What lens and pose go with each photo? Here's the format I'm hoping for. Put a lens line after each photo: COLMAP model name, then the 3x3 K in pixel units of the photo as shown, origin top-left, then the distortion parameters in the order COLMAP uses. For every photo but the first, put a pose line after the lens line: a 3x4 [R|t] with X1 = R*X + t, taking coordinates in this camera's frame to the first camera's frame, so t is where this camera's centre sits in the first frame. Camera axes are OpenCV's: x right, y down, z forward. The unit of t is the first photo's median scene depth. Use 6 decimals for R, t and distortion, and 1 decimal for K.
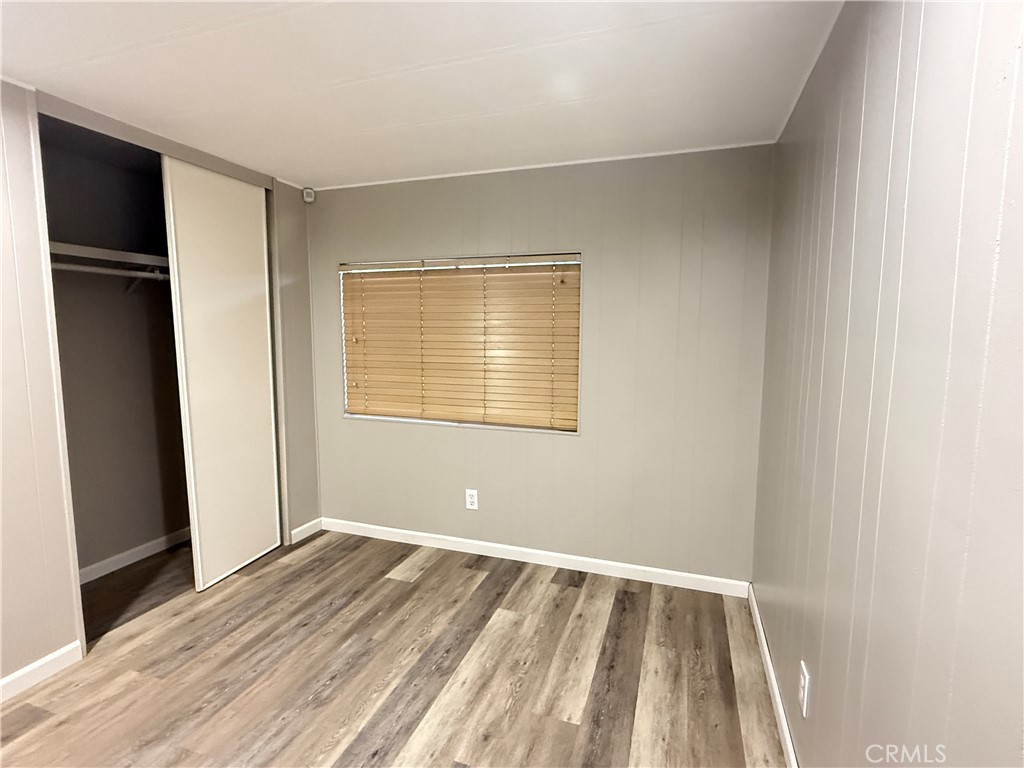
lens RADIAL K [[501.9, 0, 543.8], [0, 501.9, 384.3], [0, 0, 1]] dist [0.000653, -0.000829]
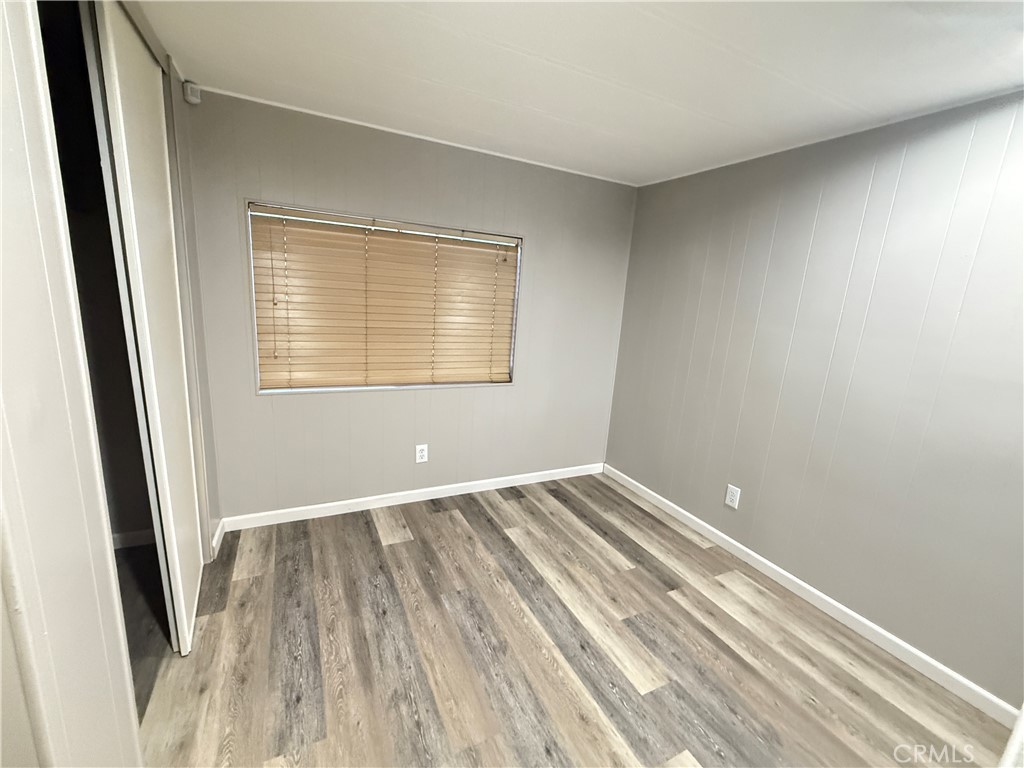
lens RADIAL K [[407.9, 0, 536.1], [0, 407.9, 381.4], [0, 0, 1]] dist [0.000176, 0.000112]
pose [[0.712392, -0.103521, 0.694104, -0.631588], [0.009295, 0.990365, 0.138167, -0.052279], [-0.701720, -0.091977, 0.706491, 0.236498]]
